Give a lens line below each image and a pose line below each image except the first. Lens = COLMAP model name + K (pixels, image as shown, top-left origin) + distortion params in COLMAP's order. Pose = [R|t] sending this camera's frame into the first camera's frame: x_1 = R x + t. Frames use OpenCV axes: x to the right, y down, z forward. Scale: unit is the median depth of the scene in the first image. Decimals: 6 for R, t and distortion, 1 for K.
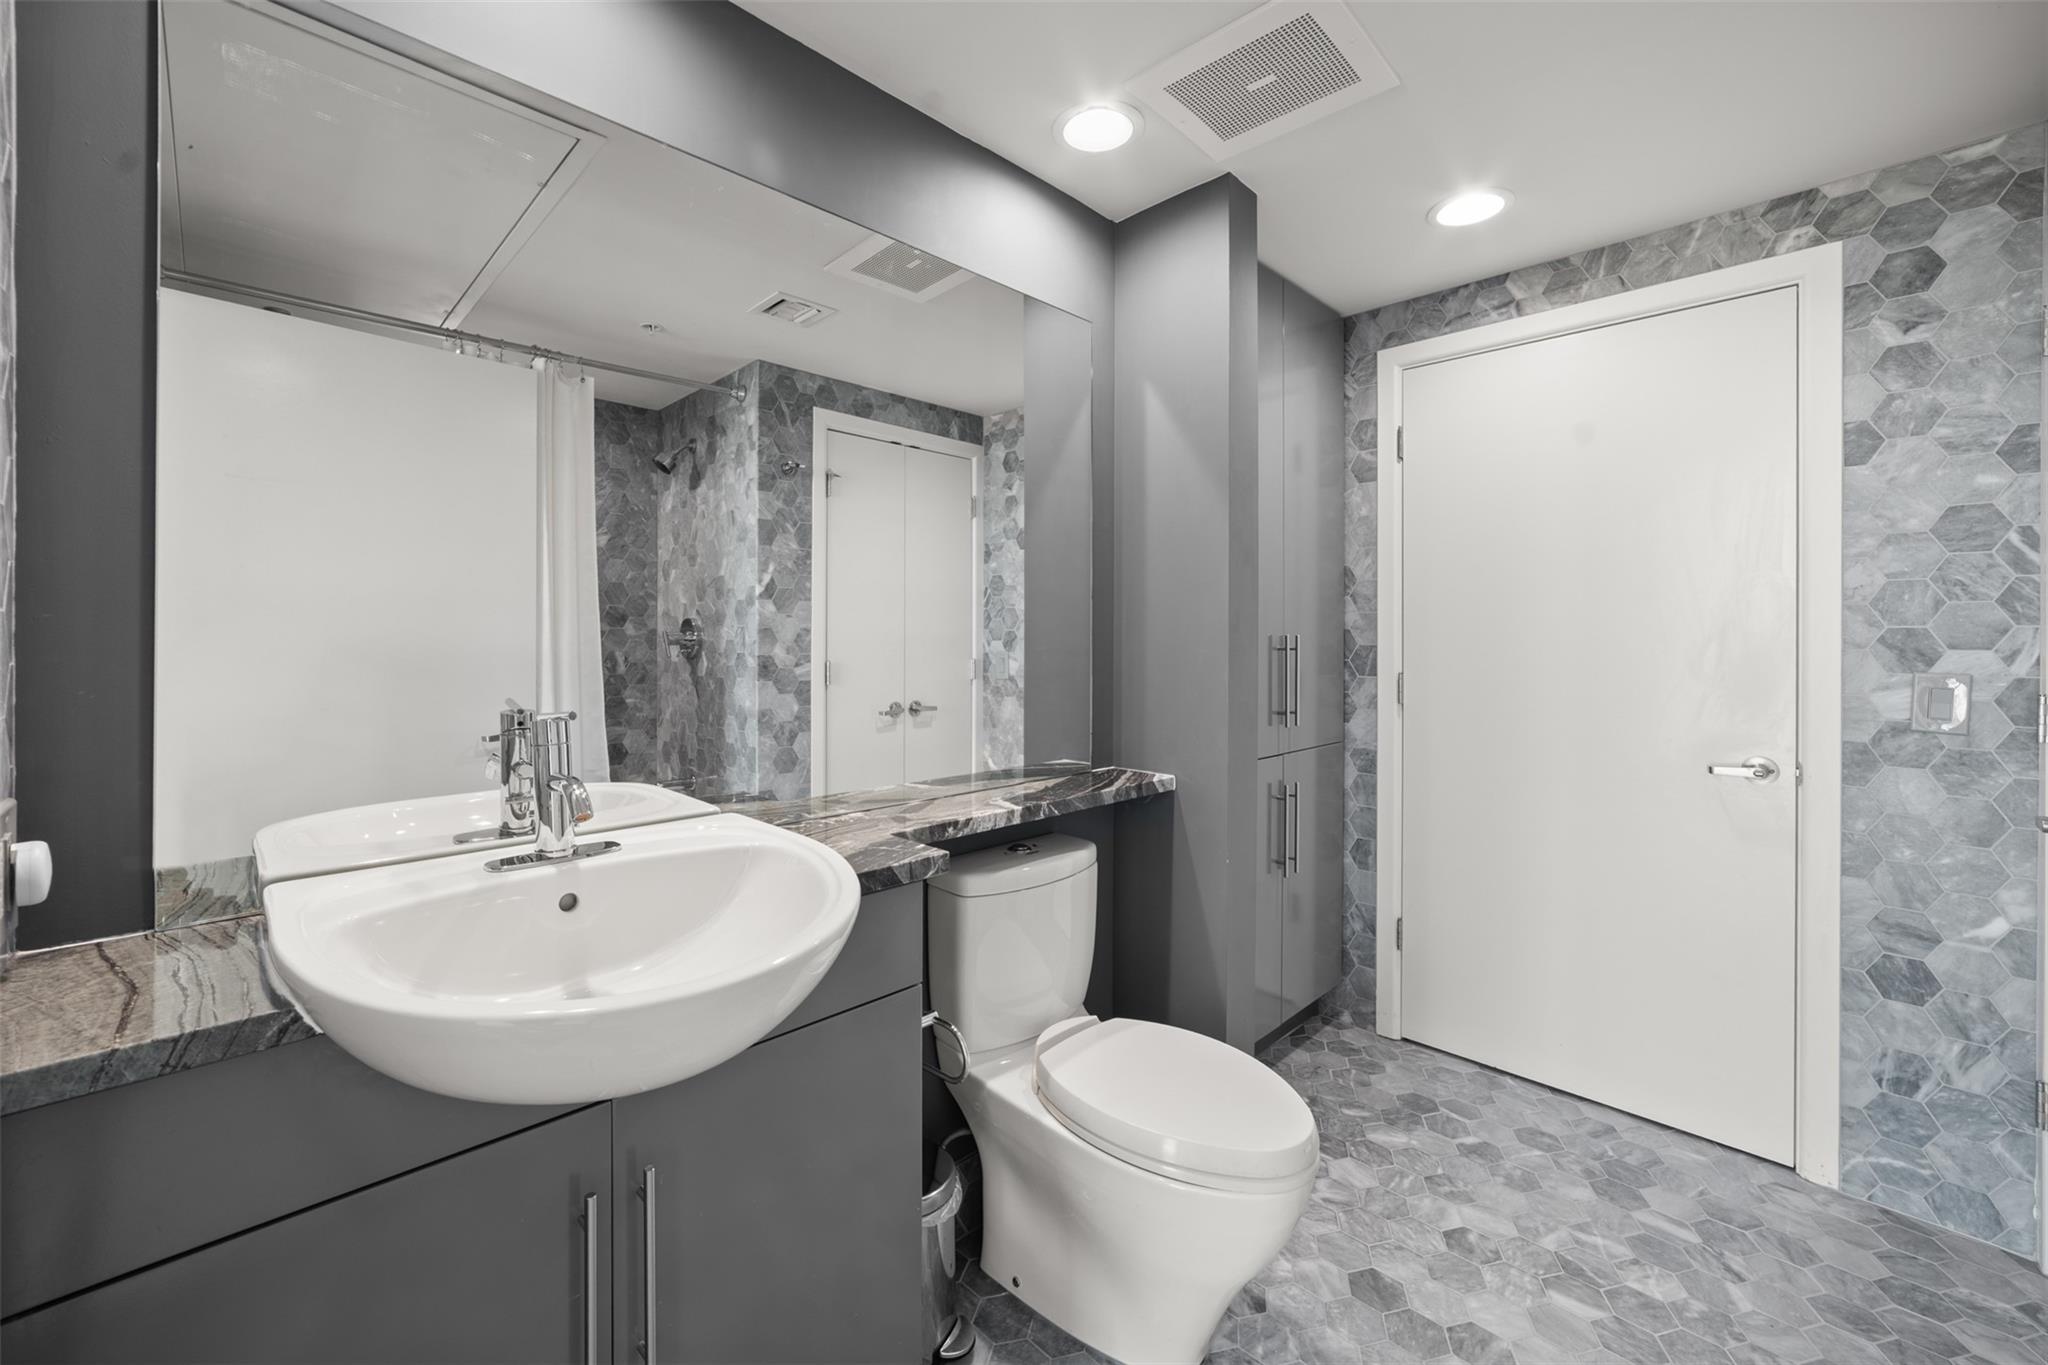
lens RADIAL K [[808.0, 0, 1018.2], [0, 808.0, 631.0], [0, 0, 1]] dist [-0.017649, 0.006551]
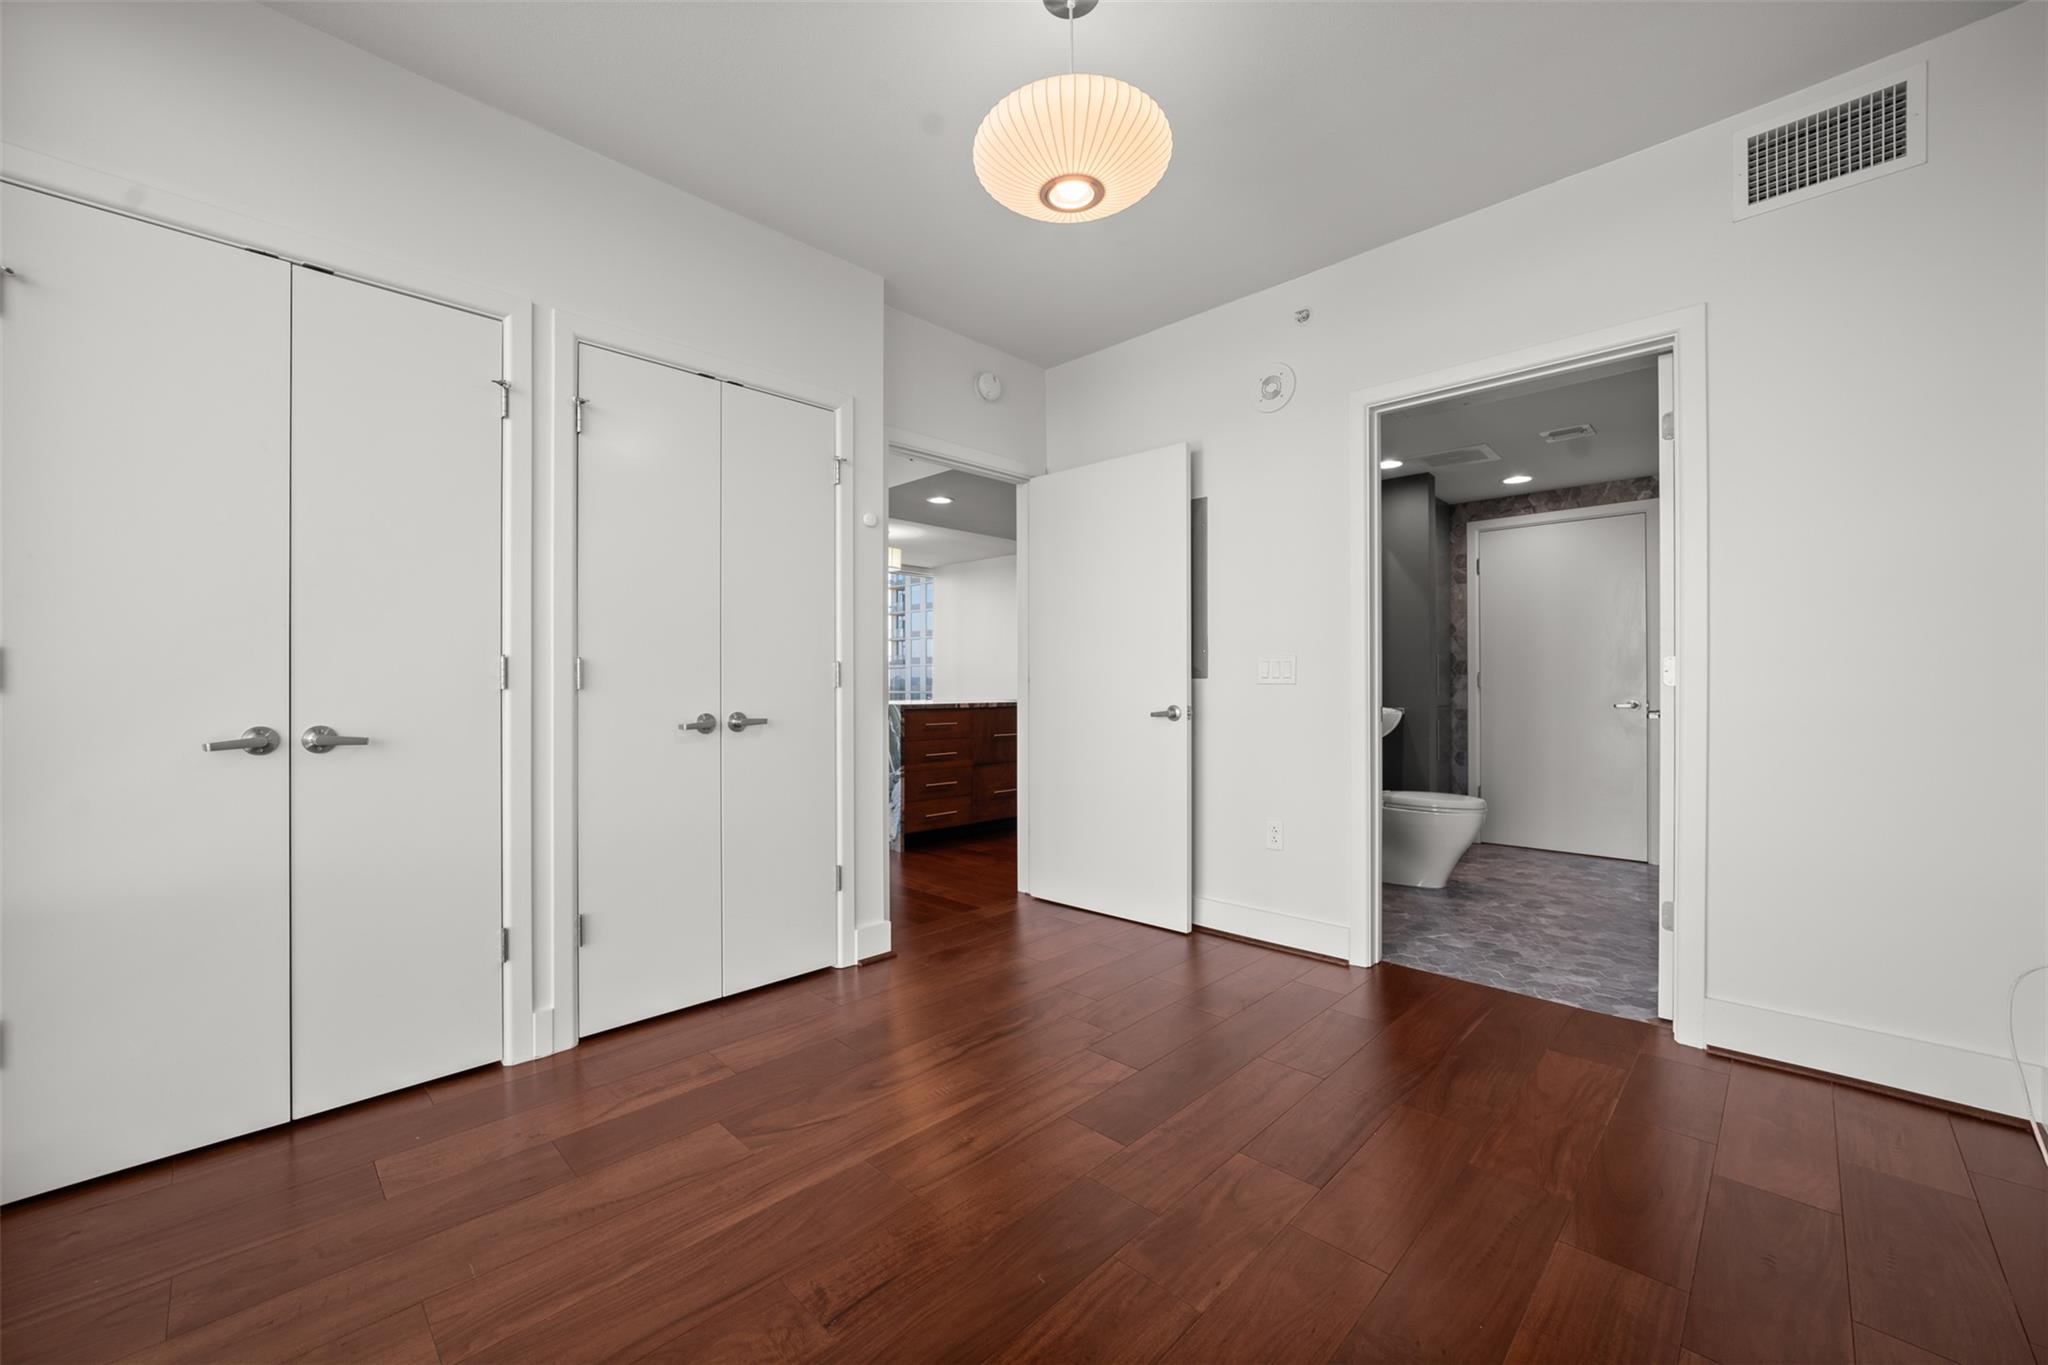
lens RADIAL K [[808.0, 0, 1019.0], [0, 808.0, 676.0], [0, 0, 1]] dist [-0.017649, 0.006551]
pose [[0.999710, -0.001603, 0.024008, -0.793012], [0.001775, 0.999973, -0.007142, 0.072705], [-0.023996, 0.007183, 0.999686, -1.101005]]
